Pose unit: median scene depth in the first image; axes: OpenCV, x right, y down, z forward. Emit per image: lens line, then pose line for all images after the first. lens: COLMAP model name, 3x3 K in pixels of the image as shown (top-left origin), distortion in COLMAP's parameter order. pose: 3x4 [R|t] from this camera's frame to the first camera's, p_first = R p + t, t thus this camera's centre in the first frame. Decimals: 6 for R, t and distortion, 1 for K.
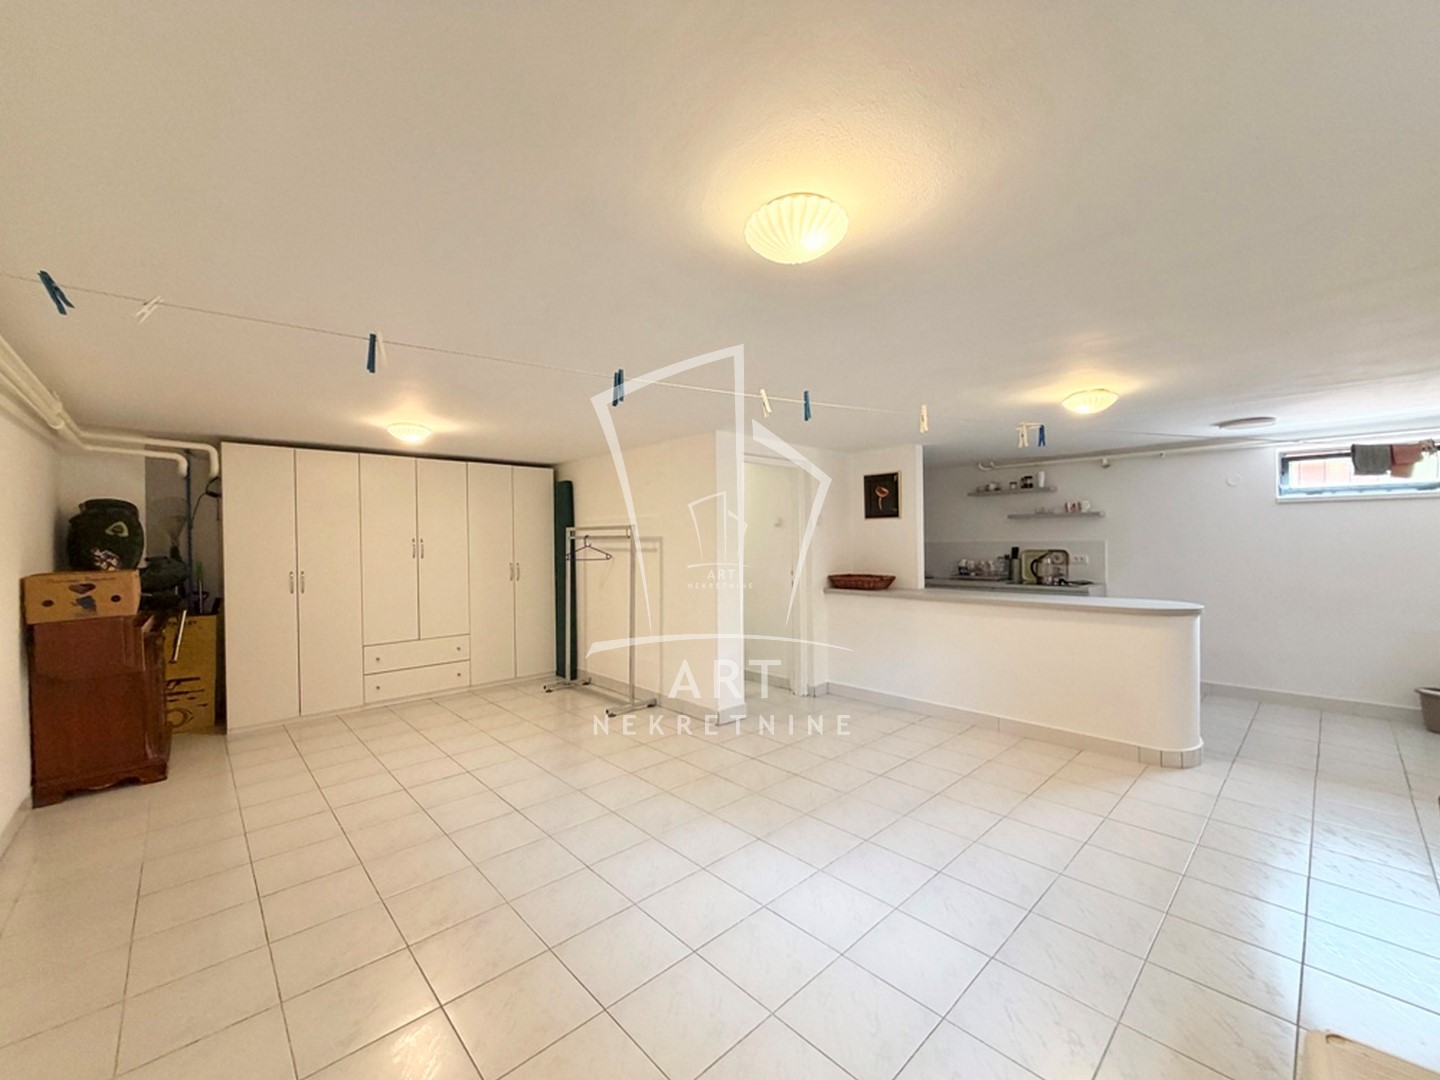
lens RADIAL K [[575.0, 0, 714.3], [0, 575.0, 542.1], [0, 0, 1]] dist [-0.000072, 0.000372]
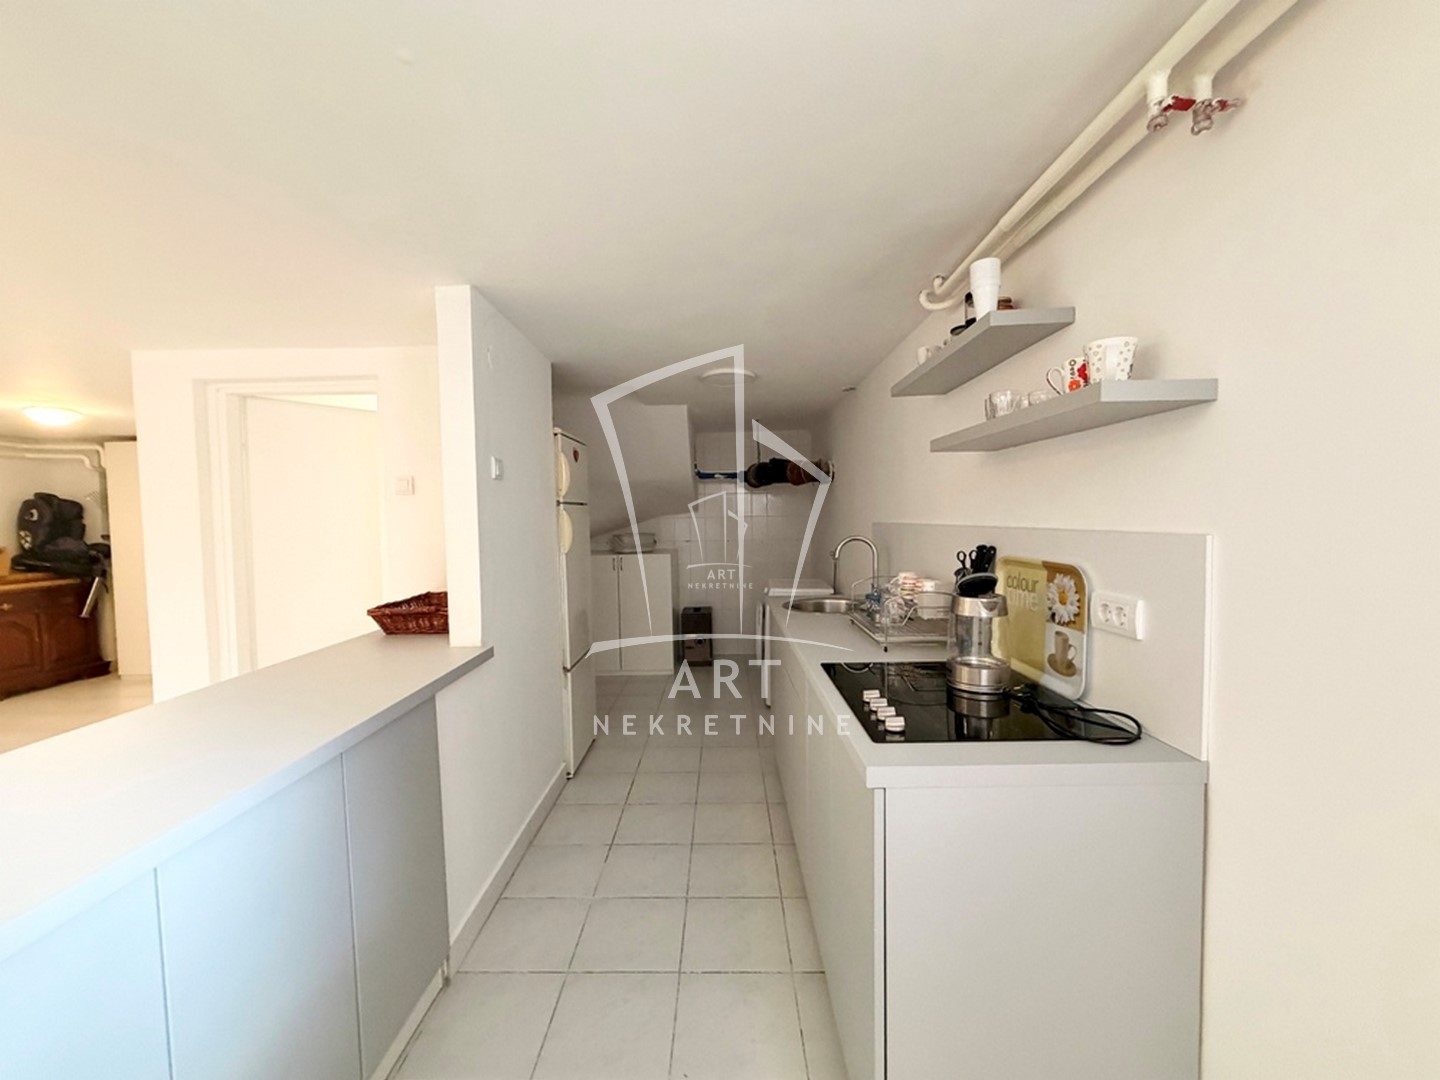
lens RADIAL K [[575.0, 0, 714.3], [0, 575.0, 542.1], [0, 0, 1]] dist [-0.000072, 0.000372]
pose [[0.721611, 0.035504, -0.691388, 0.689724], [0.016429, 0.997525, 0.068372, -0.016853], [0.692104, -0.060697, 0.719241, 0.749514]]
